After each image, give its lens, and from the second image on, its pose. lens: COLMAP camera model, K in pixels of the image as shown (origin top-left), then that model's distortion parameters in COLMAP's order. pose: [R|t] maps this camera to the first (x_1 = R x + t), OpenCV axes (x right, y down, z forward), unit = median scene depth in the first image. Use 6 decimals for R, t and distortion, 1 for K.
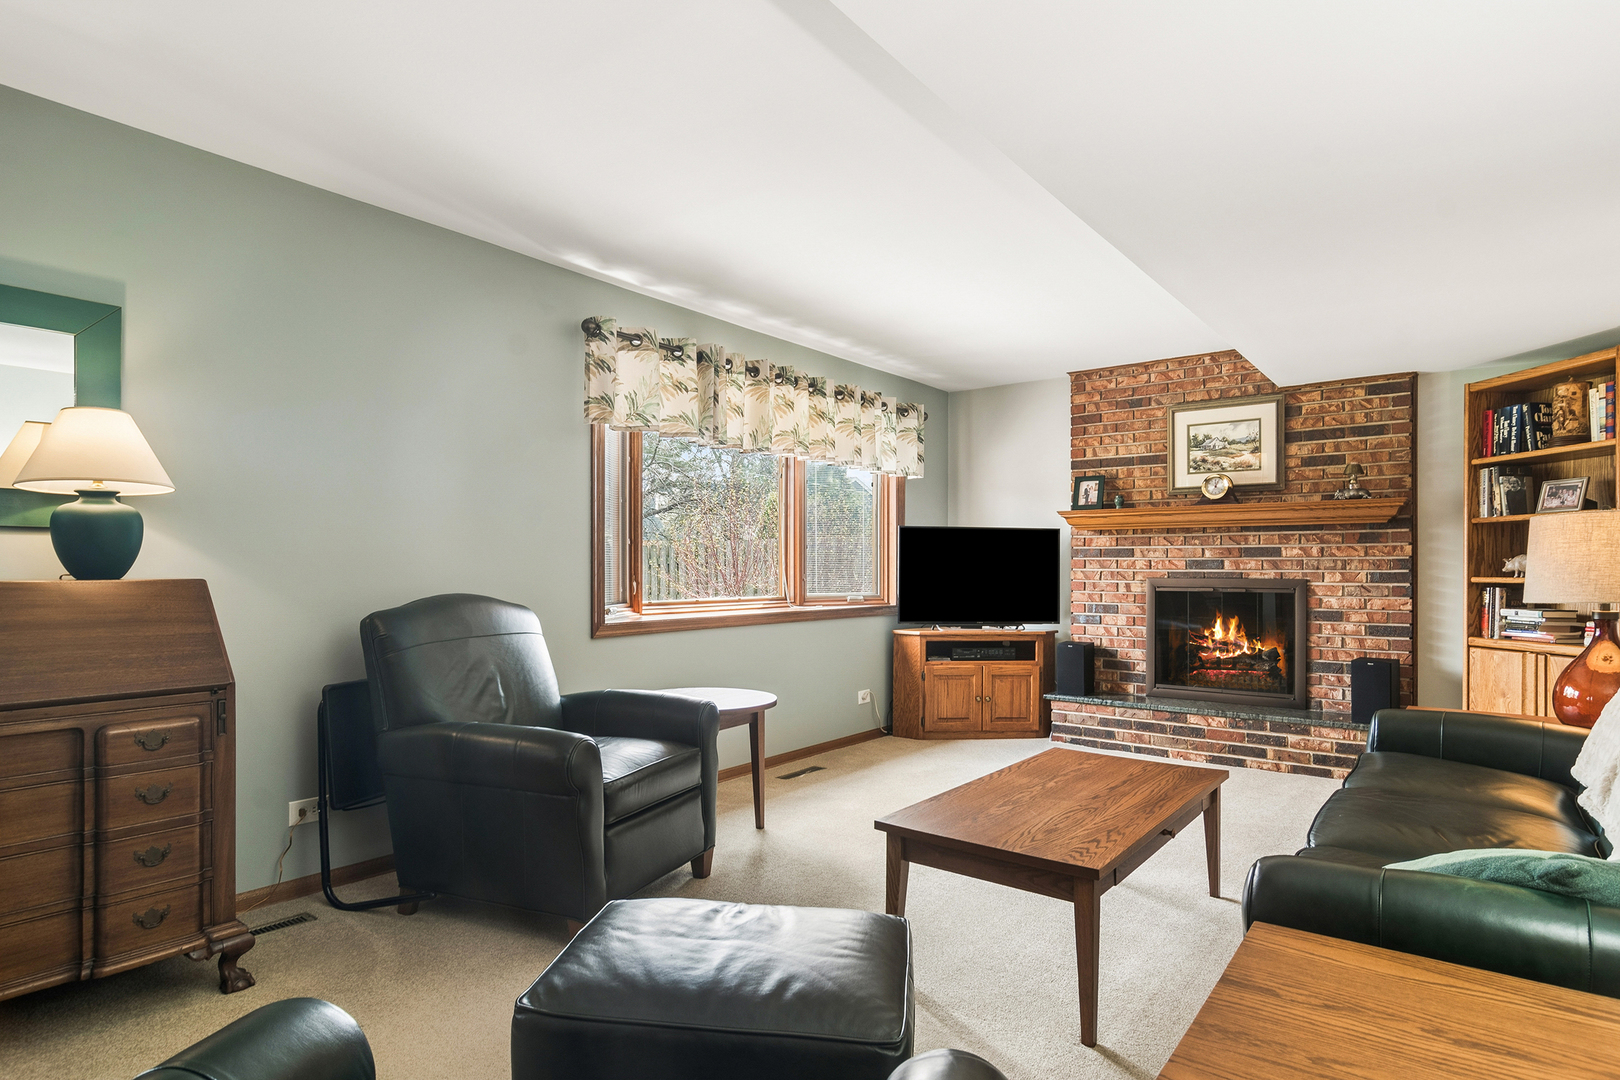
lens RADIAL K [[874.2, 0, 814.4], [0, 874.2, 555.8], [0, 0, 1]] dist [0.000388, 0.001036]
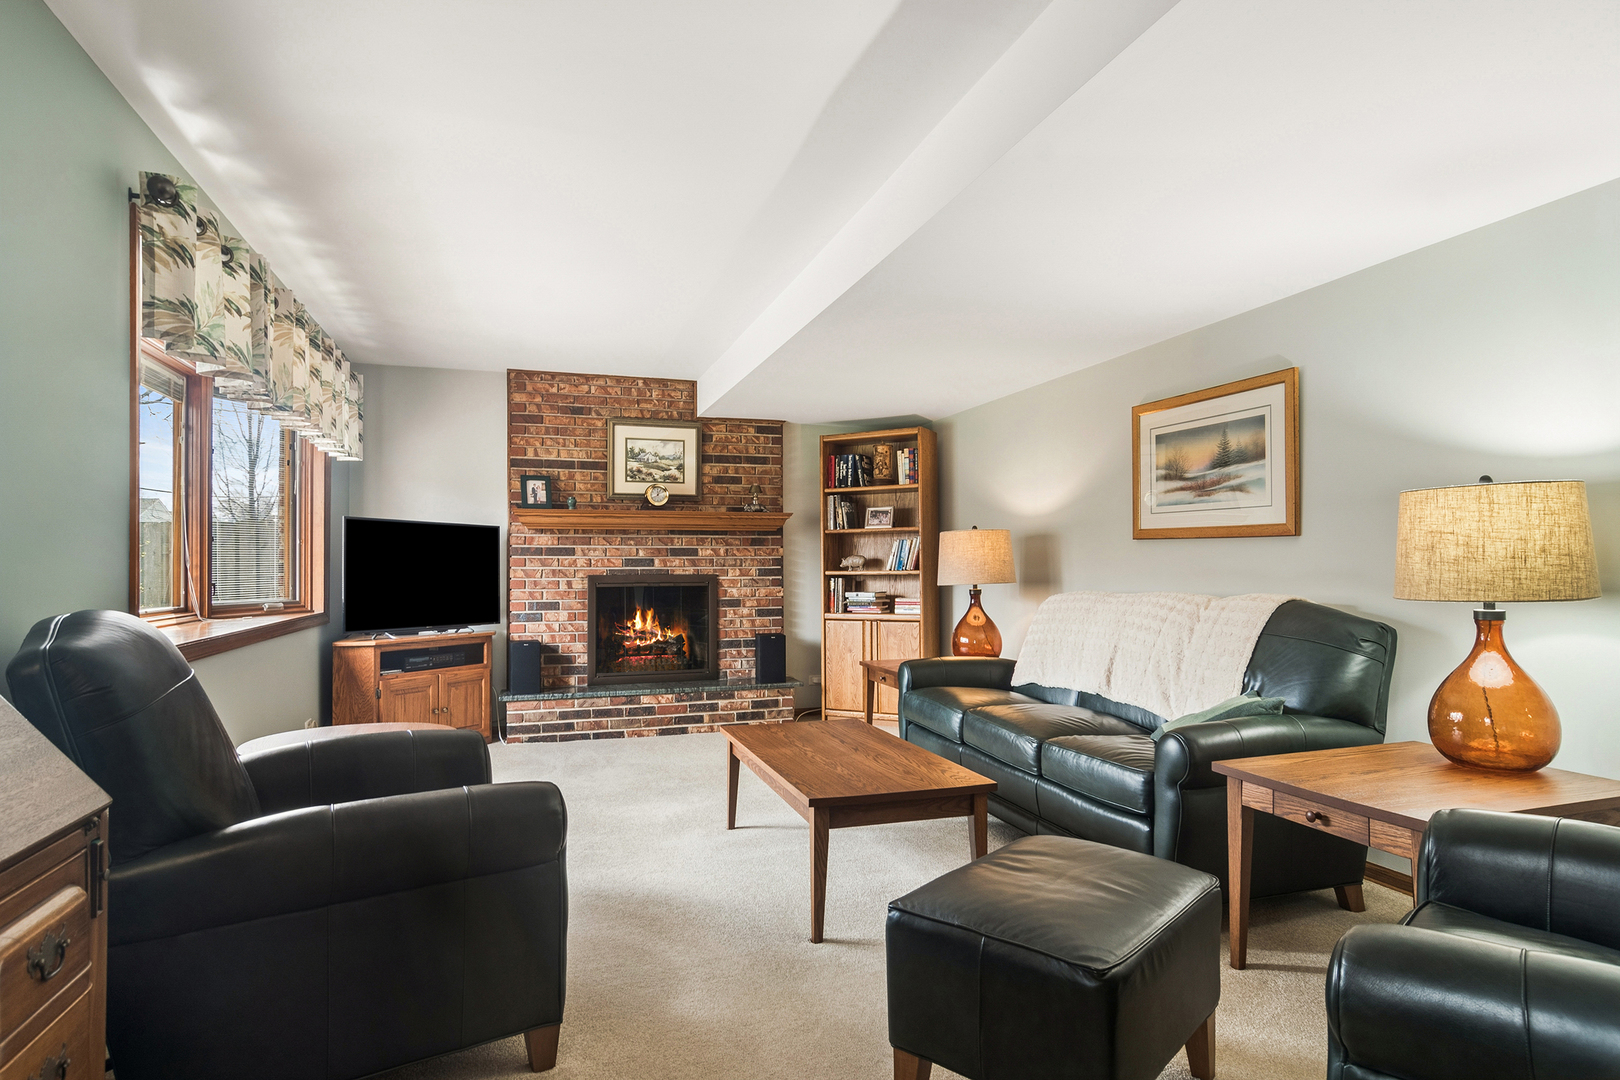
lens RADIAL K [[874.2, 0, 814.8], [0, 874.2, 542.9], [0, 0, 1]] dist [0.000388, 0.001036]
pose [[0.561635, 0.018921, 0.827168, -0.384330], [-0.005195, 0.999799, -0.019342, 0.005289], [-0.827369, 0.006566, 0.561621, 0.185236]]
